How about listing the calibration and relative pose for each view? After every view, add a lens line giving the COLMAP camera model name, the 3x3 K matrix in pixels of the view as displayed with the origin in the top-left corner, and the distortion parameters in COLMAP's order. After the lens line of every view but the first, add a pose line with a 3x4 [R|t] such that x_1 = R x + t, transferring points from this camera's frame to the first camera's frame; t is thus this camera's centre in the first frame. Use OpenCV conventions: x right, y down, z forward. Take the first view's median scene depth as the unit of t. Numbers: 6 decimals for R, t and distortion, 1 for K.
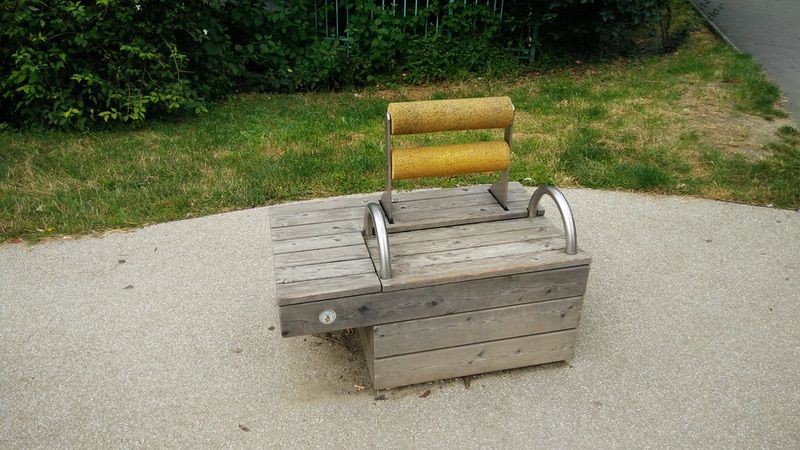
lens RADIAL K [[596.3, 0, 400.0], [0, 596.3, 225.0], [0, 0, 1]] dist [0.019437, -0.004574]
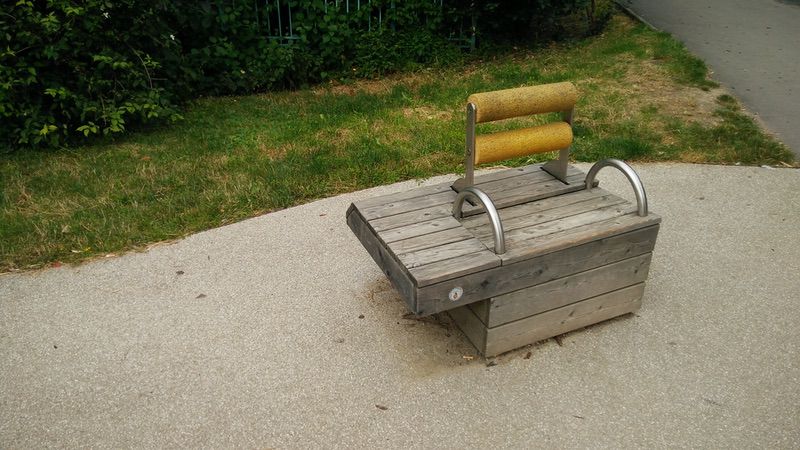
lens RADIAL K [[596.3, 0, 400.0], [0, 596.3, 225.0], [0, 0, 1]] dist [0.019437, -0.004574]
pose [[0.982679, -0.099516, 0.156327, -0.175064], [0.097719, 0.995030, 0.019157, -0.000907], [-0.157456, -0.003550, 0.987520, -0.027464]]
